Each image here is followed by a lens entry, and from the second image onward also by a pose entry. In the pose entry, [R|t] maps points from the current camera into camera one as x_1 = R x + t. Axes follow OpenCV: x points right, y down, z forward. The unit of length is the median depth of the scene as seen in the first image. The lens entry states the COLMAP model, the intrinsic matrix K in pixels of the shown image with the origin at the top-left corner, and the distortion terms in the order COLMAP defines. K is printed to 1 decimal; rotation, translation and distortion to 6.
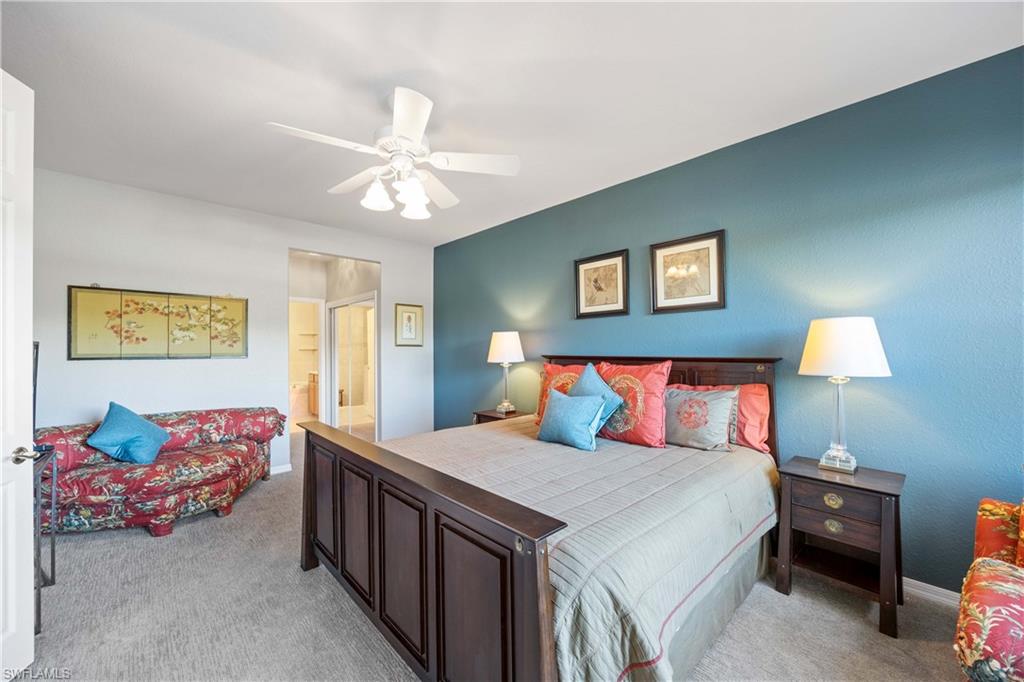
lens RADIAL K [[393.5, 0, 512.0], [0, 393.5, 341.0], [0, 0, 1]] dist [-0.001358, -0.000091]
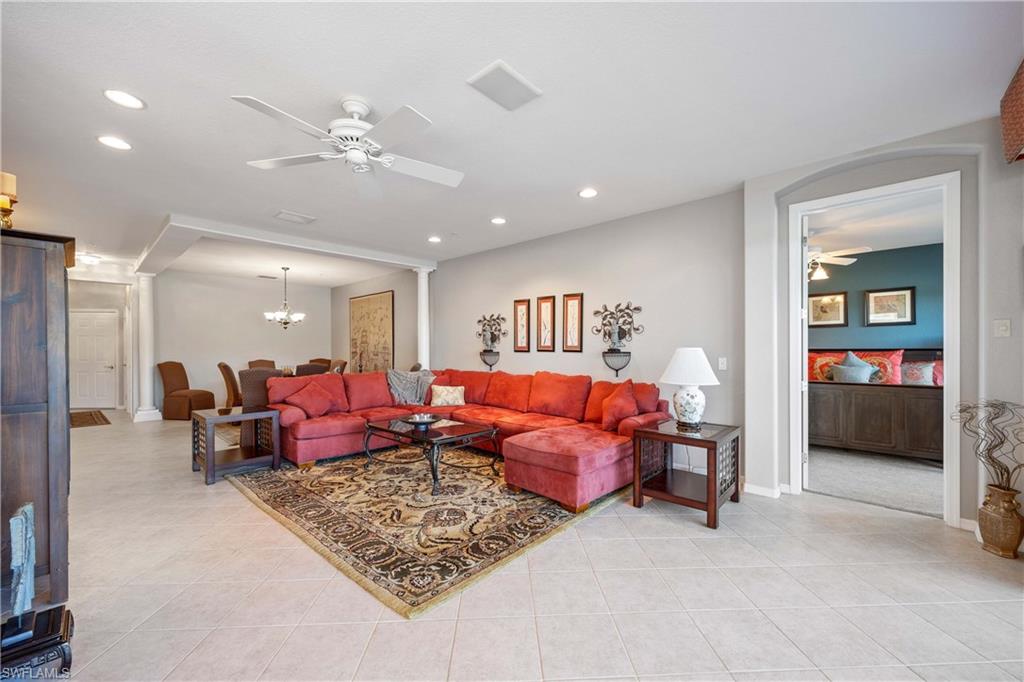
lens RADIAL K [[399.7, 0, 513.8], [0, 399.7, 350.0], [0, 0, 1]] dist [-0.000107, 0.000092]
pose [[0.997484, -0.001424, 0.070884, -1.674567], [-0.000199, 0.999738, 0.022897, 0.001525], [-0.070898, -0.022853, 0.997222, -0.924826]]
